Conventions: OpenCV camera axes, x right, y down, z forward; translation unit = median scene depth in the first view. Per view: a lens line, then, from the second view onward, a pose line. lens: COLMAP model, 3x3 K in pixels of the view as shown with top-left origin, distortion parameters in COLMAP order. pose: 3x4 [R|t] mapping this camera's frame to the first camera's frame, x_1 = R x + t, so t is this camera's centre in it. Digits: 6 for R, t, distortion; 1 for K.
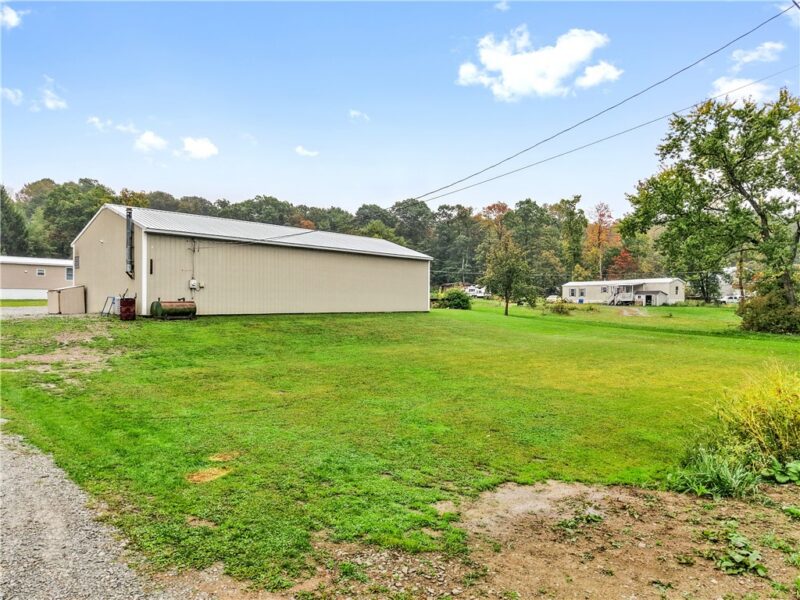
lens RADIAL K [[525.8, 0, 407.0], [0, 525.8, 301.9], [0, 0, 1]] dist [0.032810, -0.042978]
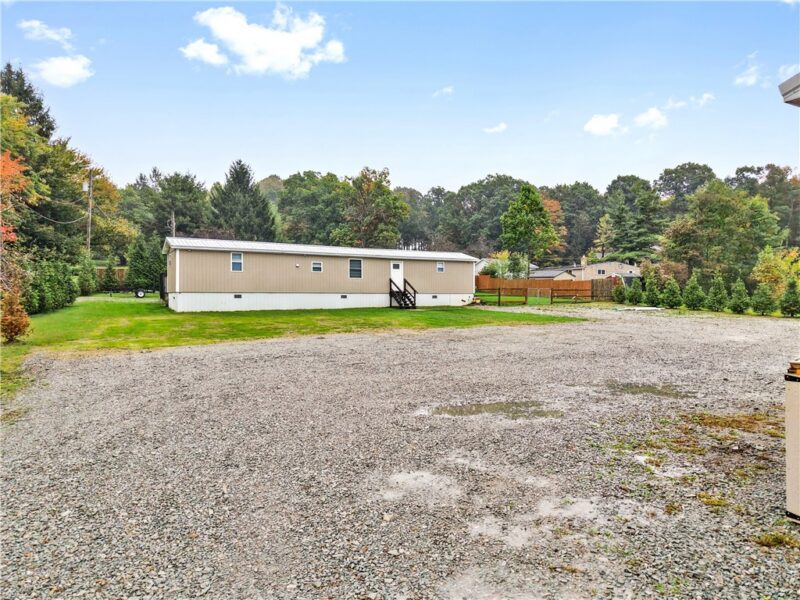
lens RADIAL K [[525.8, 0, 407.0], [0, 525.8, 301.9], [0, 0, 1]] dist [0.032810, -0.042978]
pose [[0.945849, 0.002004, -0.324601, -0.292055], [0.002366, 0.999912, 0.013068, -0.016198], [0.324598, -0.013128, 0.945761, 0.331714]]
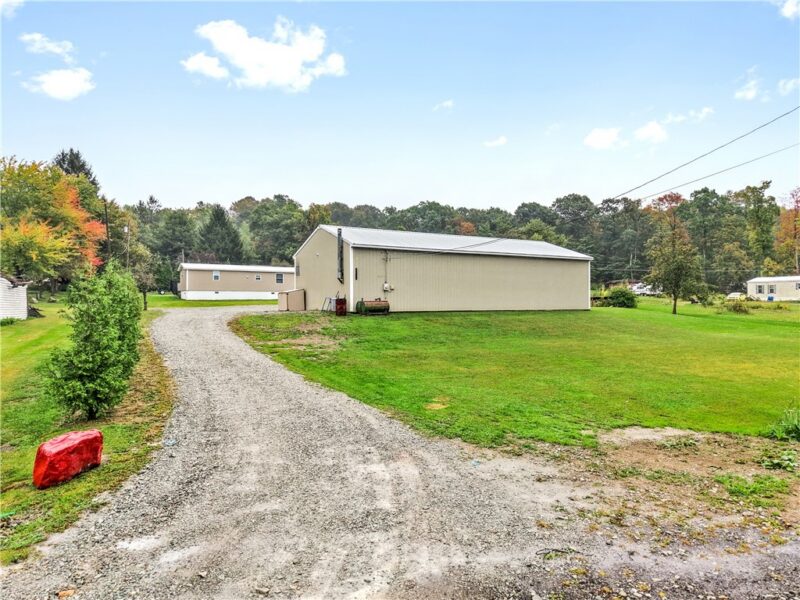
lens RADIAL K [[525.8, 0, 407.0], [0, 525.8, 301.9], [0, 0, 1]] dist [0.032810, -0.042978]
pose [[0.956035, -0.002681, -0.293241, 0.001976], [0.003558, 0.999991, 0.002458, -0.000413], [0.293232, -0.003393, 0.956035, -0.059016]]
